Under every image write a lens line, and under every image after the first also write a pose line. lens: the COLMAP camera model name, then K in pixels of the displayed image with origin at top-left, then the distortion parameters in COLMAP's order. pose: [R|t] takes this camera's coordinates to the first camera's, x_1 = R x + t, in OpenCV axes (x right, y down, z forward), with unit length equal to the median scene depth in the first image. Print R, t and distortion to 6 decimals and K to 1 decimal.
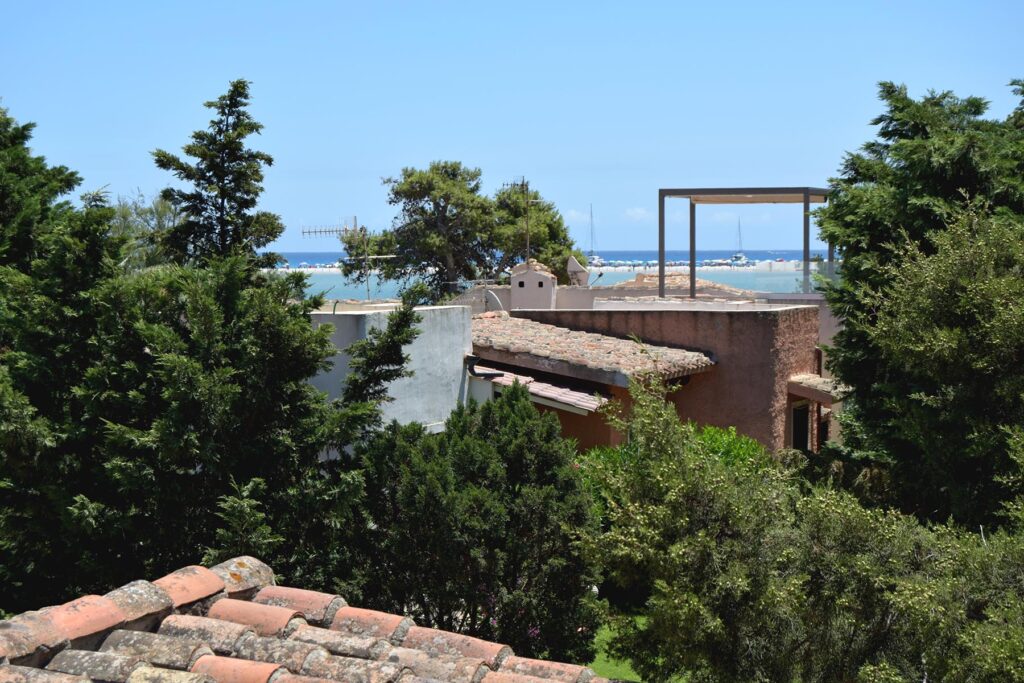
lens RADIAL K [[2330.0, 0, 512.0], [0, 2330.0, 341.5], [0, 0, 1]] dist [-0.017206, -0.036315]
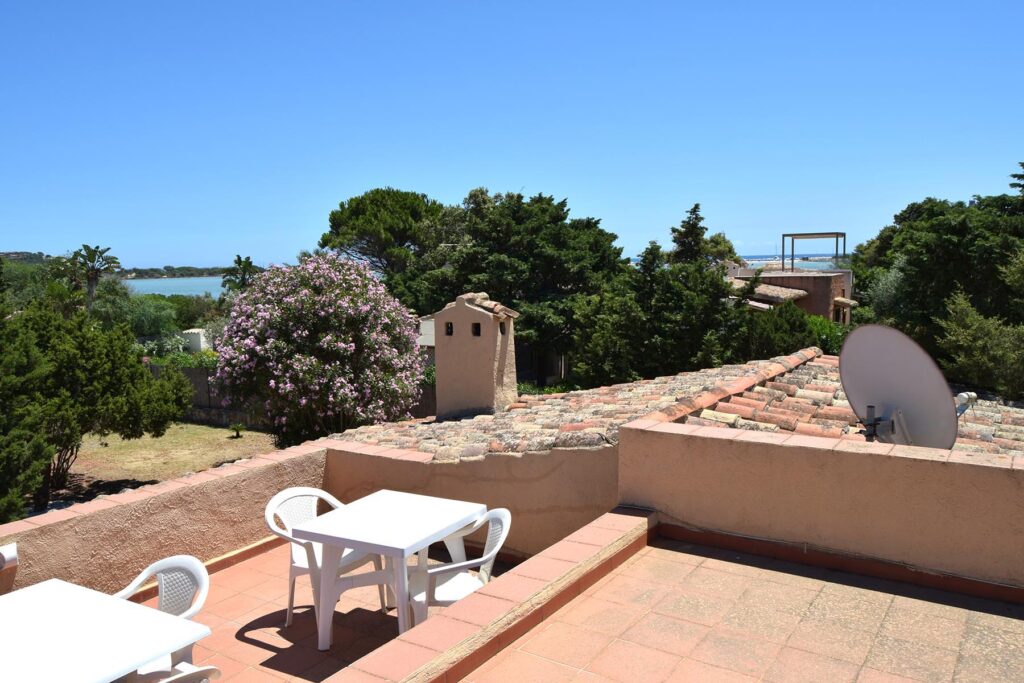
lens RADIAL K [[789.7, 0, 510.0], [0, 789.7, 348.2], [0, 0, 1]] dist [-0.011825, 0.000588]
pose [[0.974881, 0.004451, -0.222680, -0.124861], [0.012028, 0.997289, 0.072592, 0.001823], [0.222399, -0.073447, 0.972185, -0.101907]]
